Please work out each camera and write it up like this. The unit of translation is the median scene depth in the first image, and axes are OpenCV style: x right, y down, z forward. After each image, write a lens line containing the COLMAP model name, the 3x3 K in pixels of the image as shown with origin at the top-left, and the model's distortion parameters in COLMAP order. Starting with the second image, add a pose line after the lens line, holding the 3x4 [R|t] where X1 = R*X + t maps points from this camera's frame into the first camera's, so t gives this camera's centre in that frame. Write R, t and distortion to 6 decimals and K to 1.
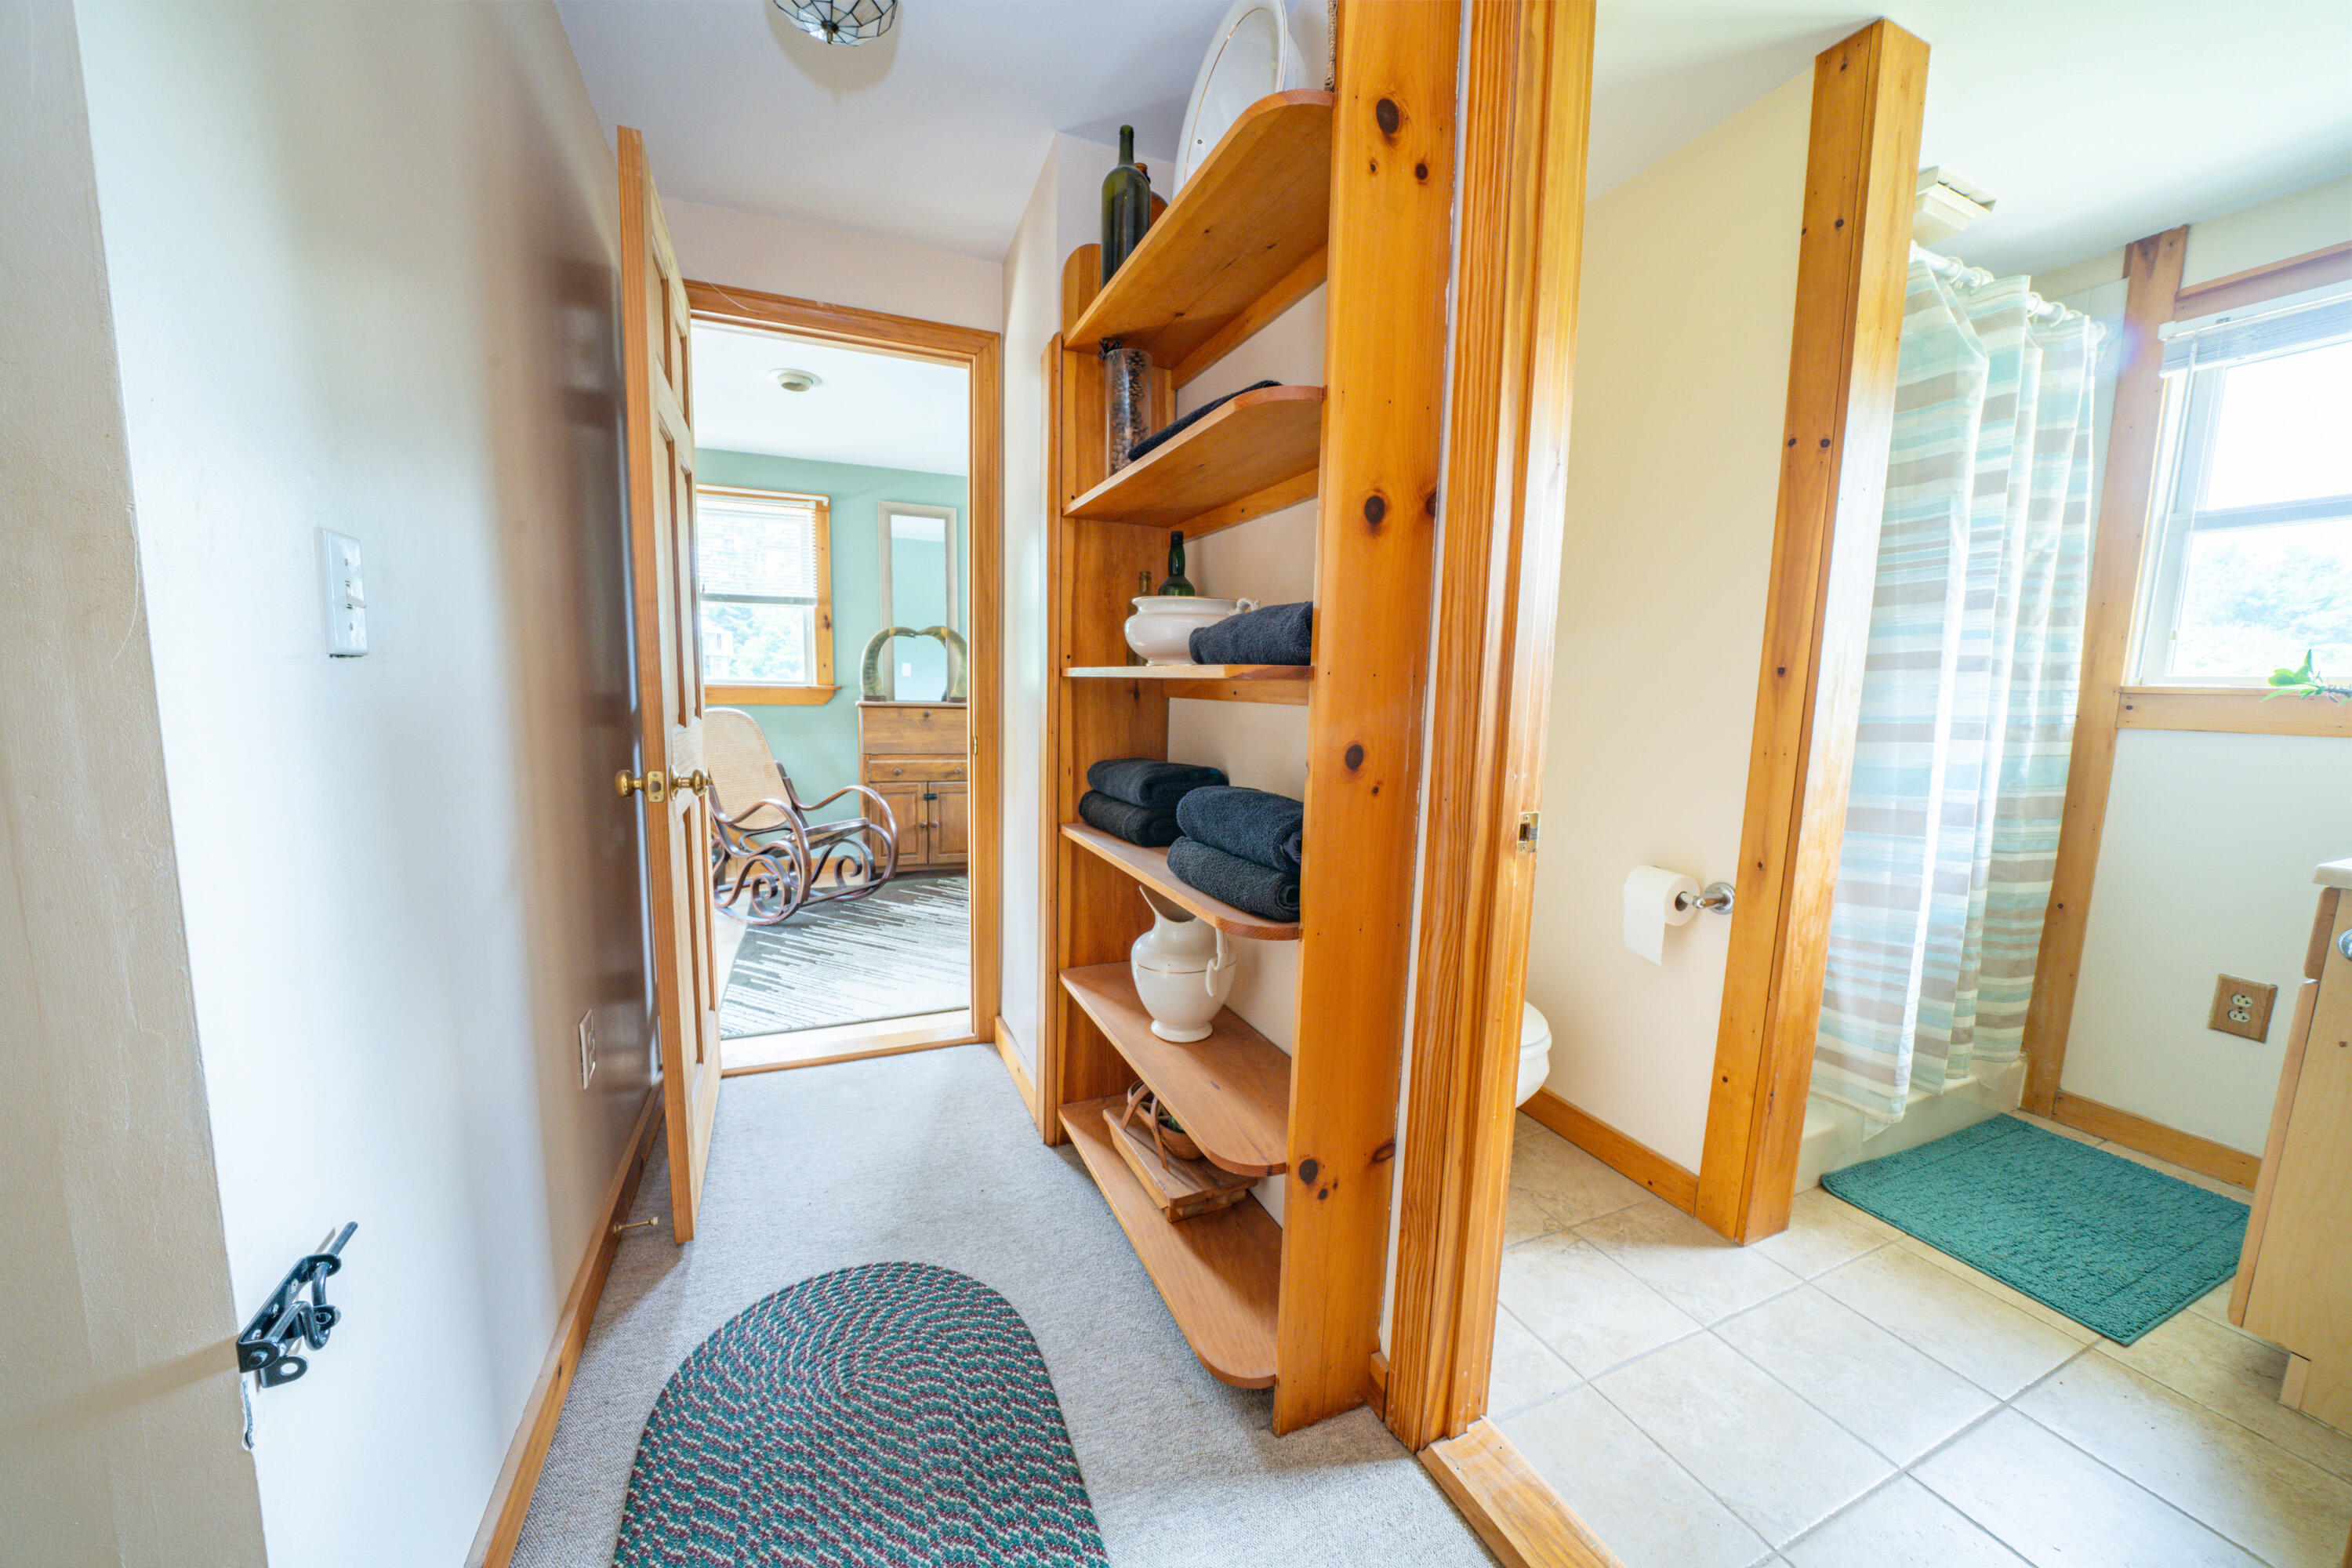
lens RADIAL K [[835.5, 0, 1159.9], [0, 835.5, 792.0], [0, 0, 1]] dist [-0.021323, 0.001443]
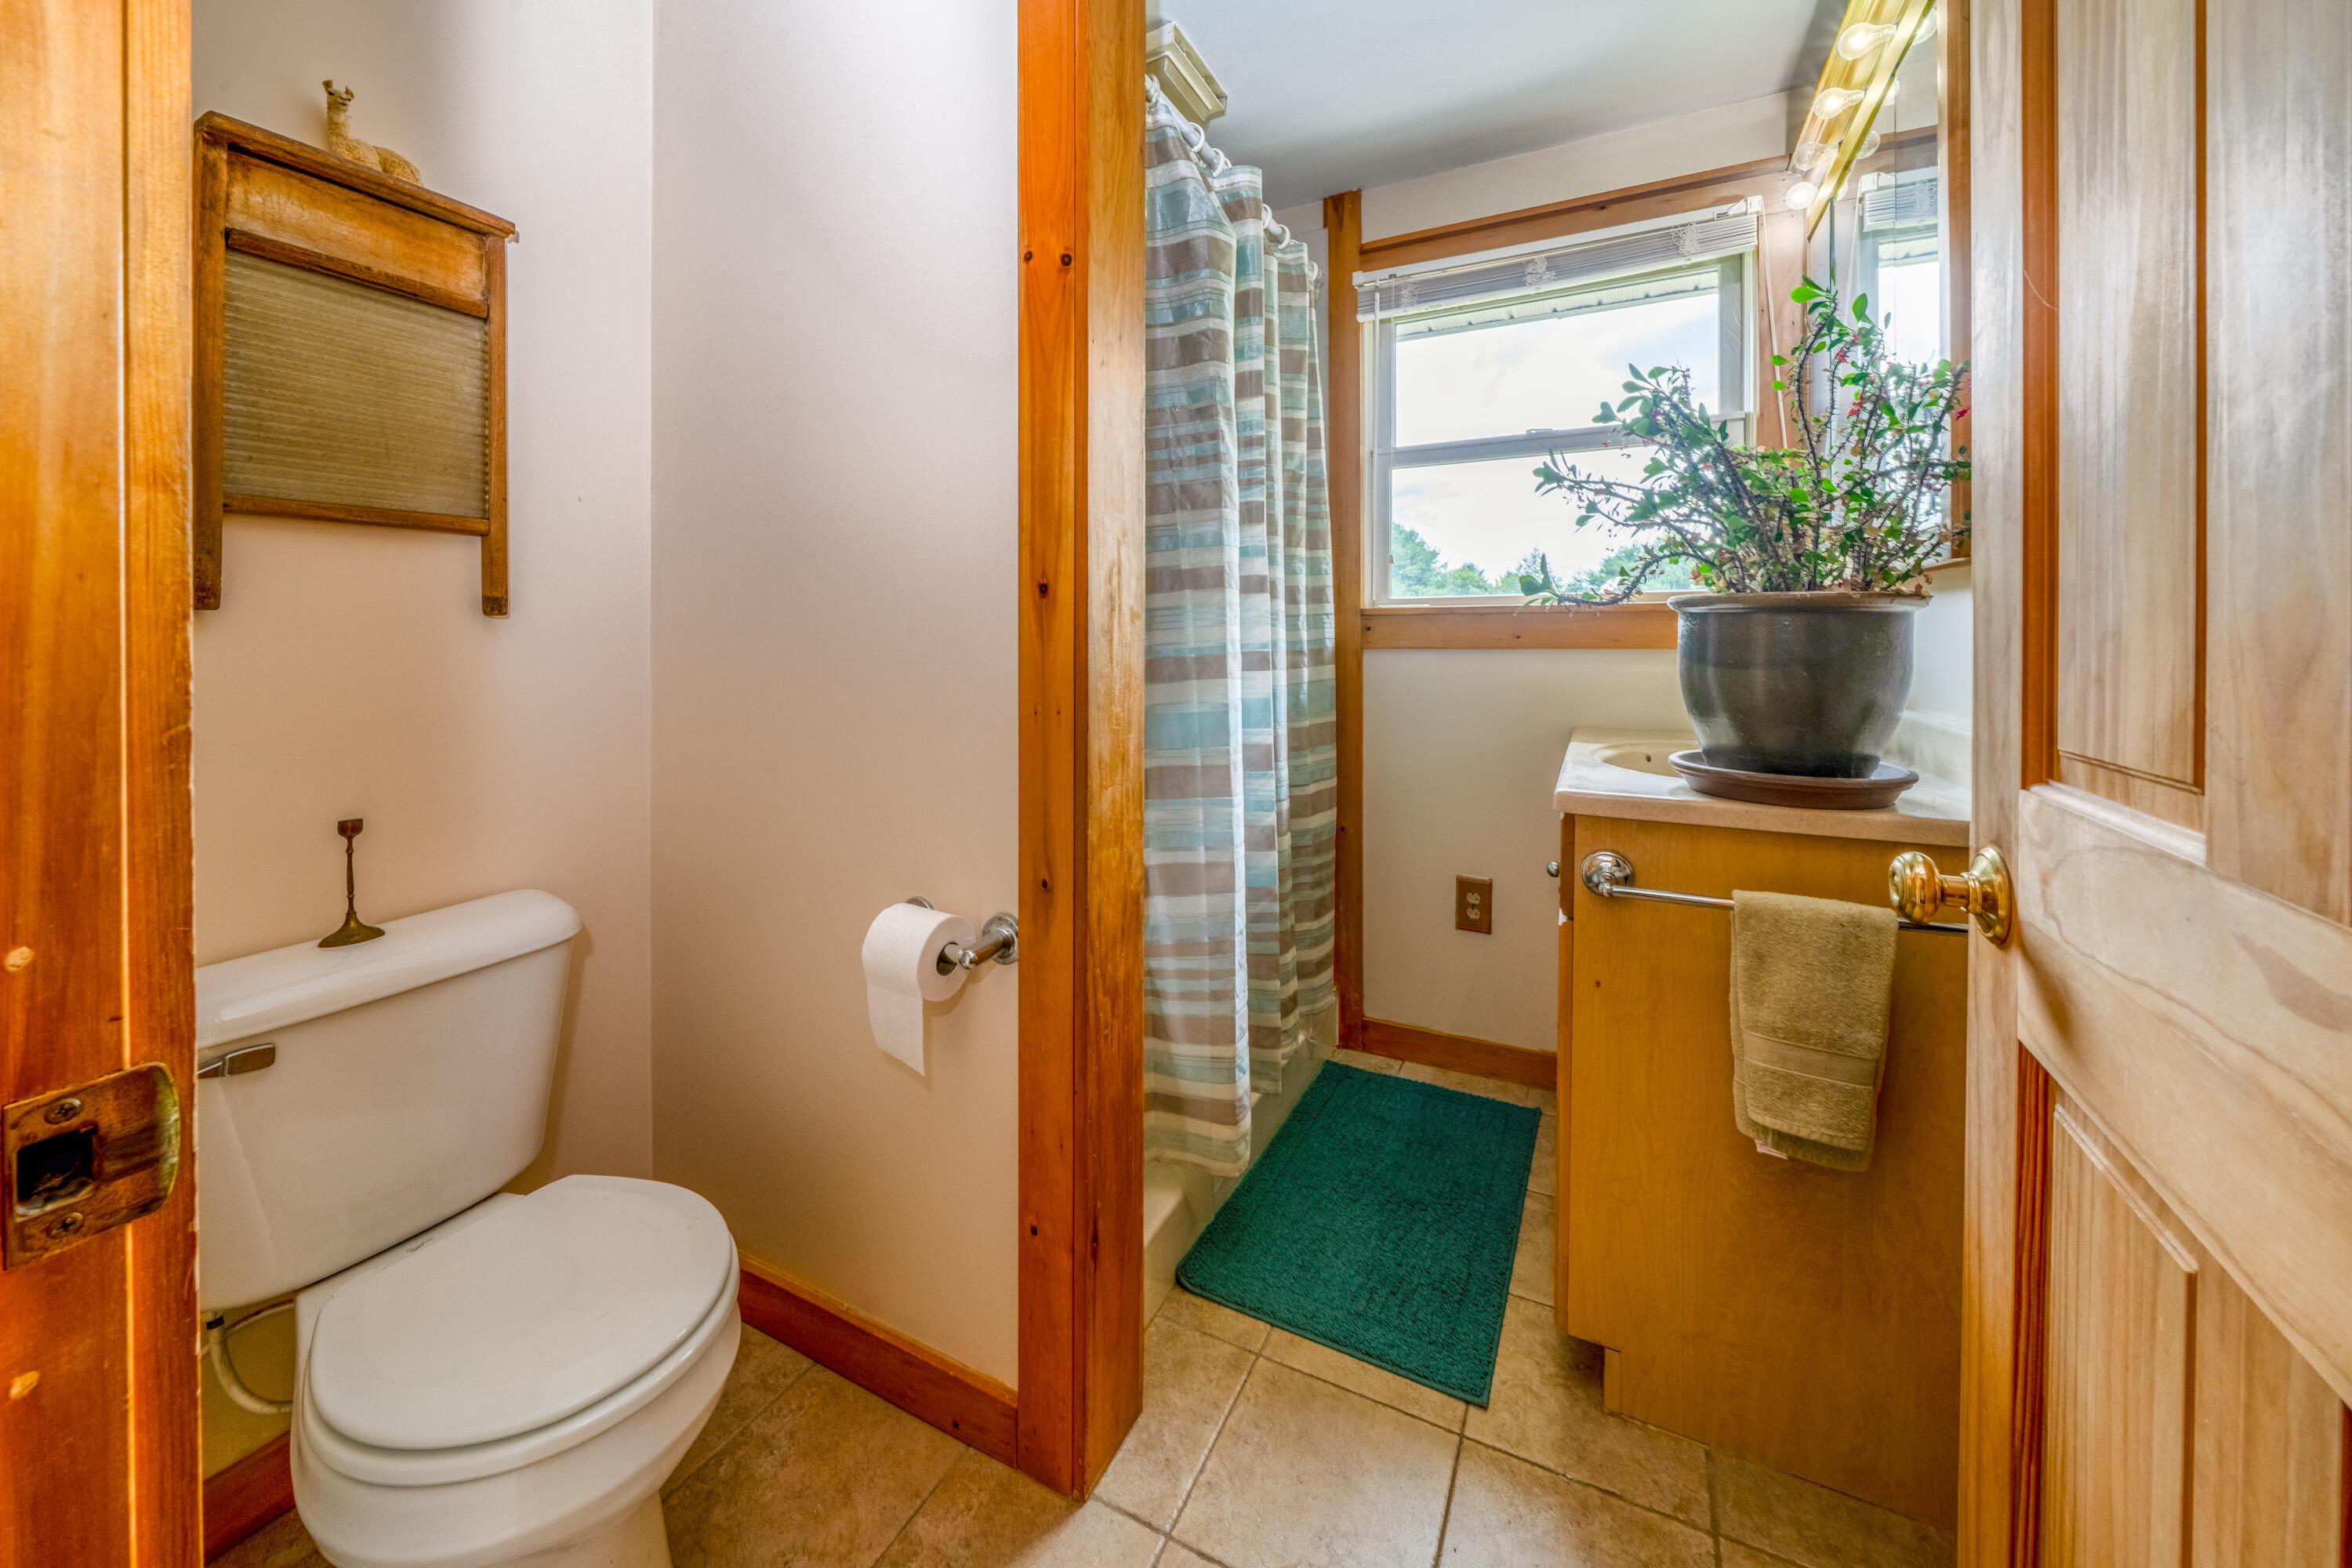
lens RADIAL K [[810.9, 0, 1179.5], [0, 810.9, 780.1], [0, 0, 1]] dist [0.001743, -0.001431]
pose [[0.774709, -0.142916, 0.615955, 0.384054], [0.112172, 0.989735, 0.088559, -0.035576], [-0.622288, 0.000486, 0.782788, 0.386929]]
